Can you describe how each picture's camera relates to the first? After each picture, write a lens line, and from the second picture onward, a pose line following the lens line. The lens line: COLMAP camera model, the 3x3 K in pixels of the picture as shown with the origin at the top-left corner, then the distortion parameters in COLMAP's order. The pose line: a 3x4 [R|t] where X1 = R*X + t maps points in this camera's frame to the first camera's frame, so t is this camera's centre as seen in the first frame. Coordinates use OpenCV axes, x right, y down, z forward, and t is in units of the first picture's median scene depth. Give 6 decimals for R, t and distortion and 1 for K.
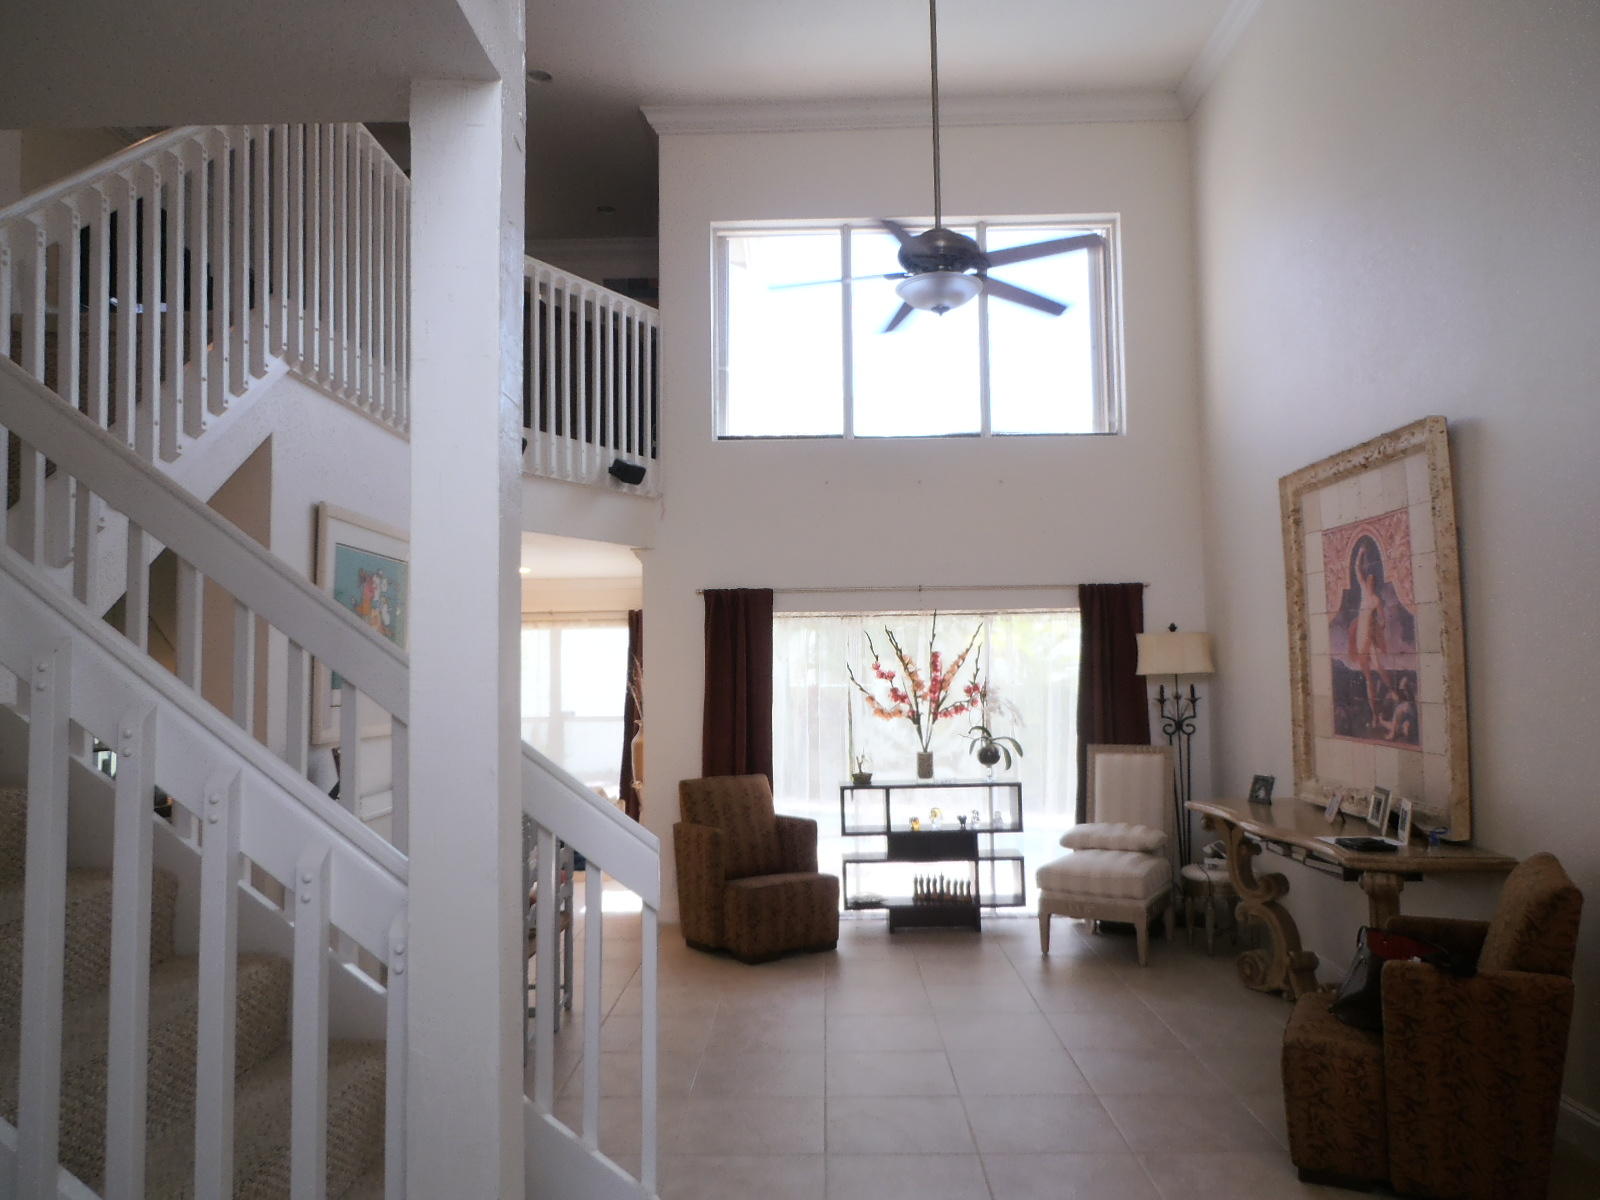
lens RADIAL K [[1119.2, 0, 804.8], [0, 1119.2, 604.6], [0, 0, 1]] dist [-0.017581, 0.008309]
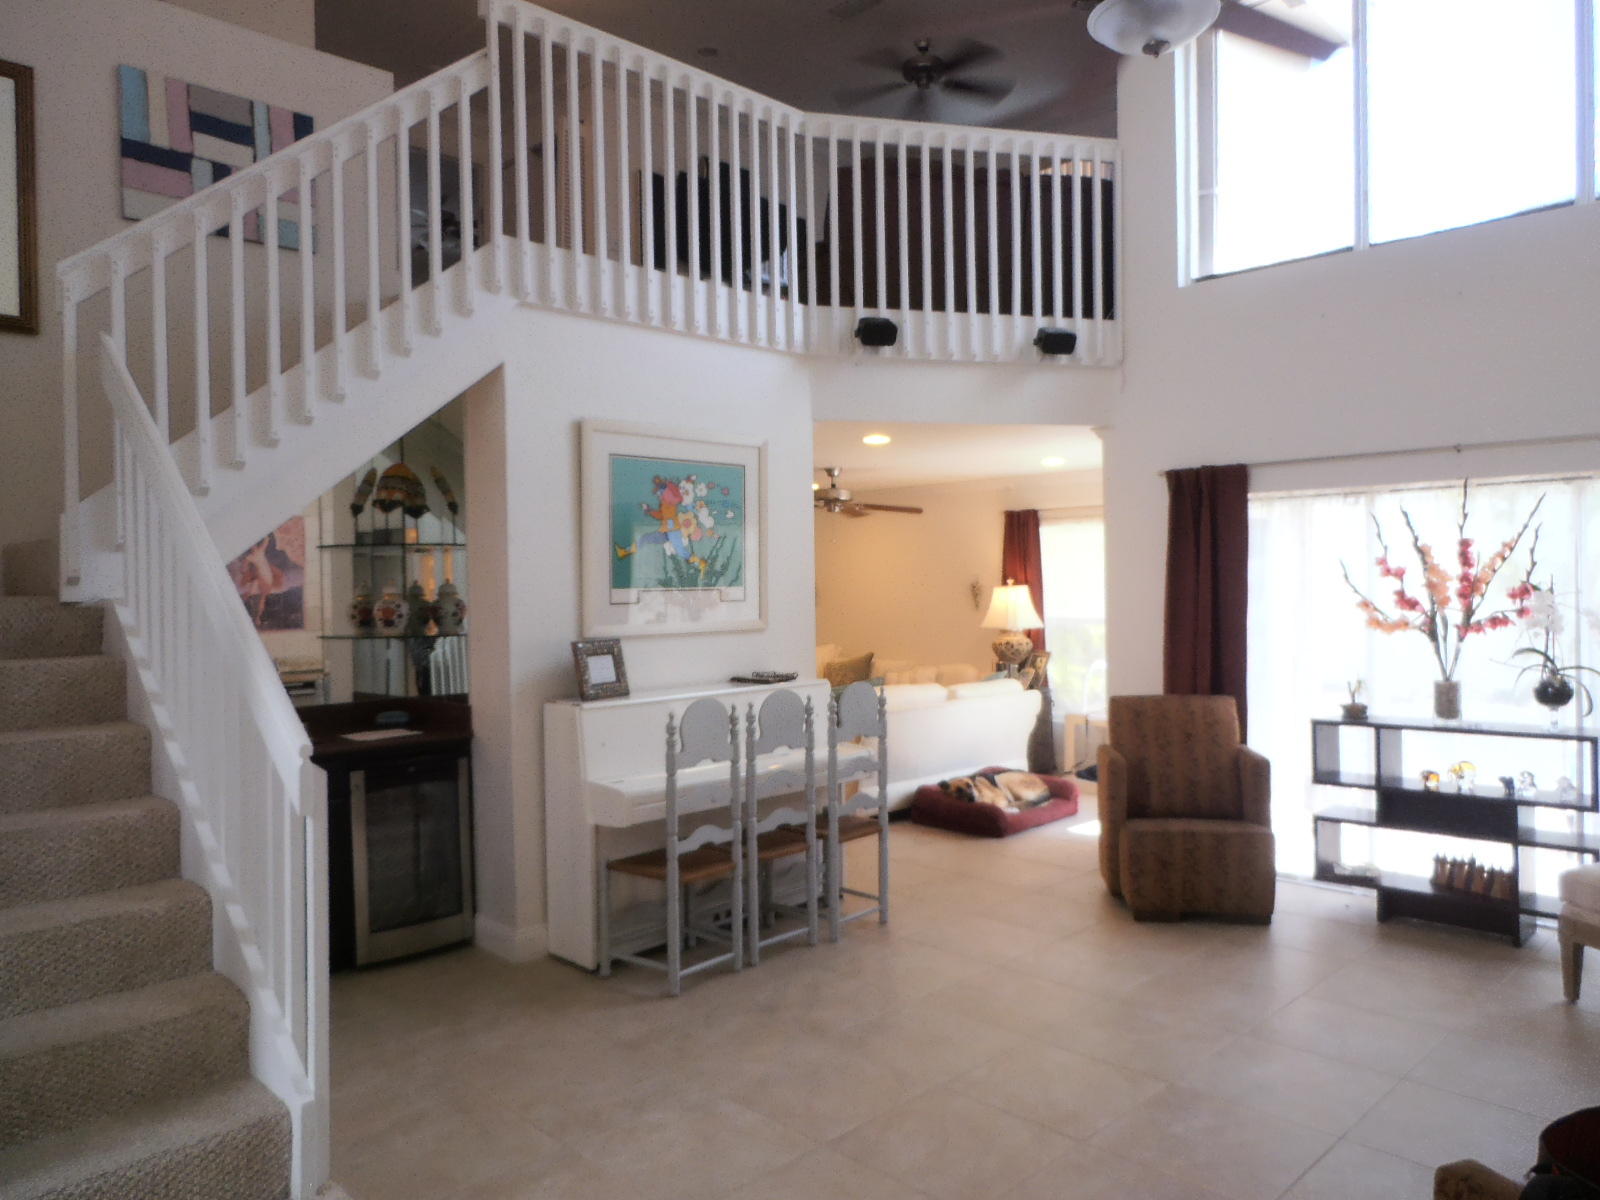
lens RADIAL K [[1119.2, 0, 804.8], [0, 1119.2, 604.6], [0, 0, 1]] dist [-0.017581, 0.008309]
pose [[0.715585, 0.014675, -0.698371, 0.307033], [0.048189, 0.996360, 0.070314, 0.014907], [0.696861, -0.083969, 0.712274, 0.223045]]
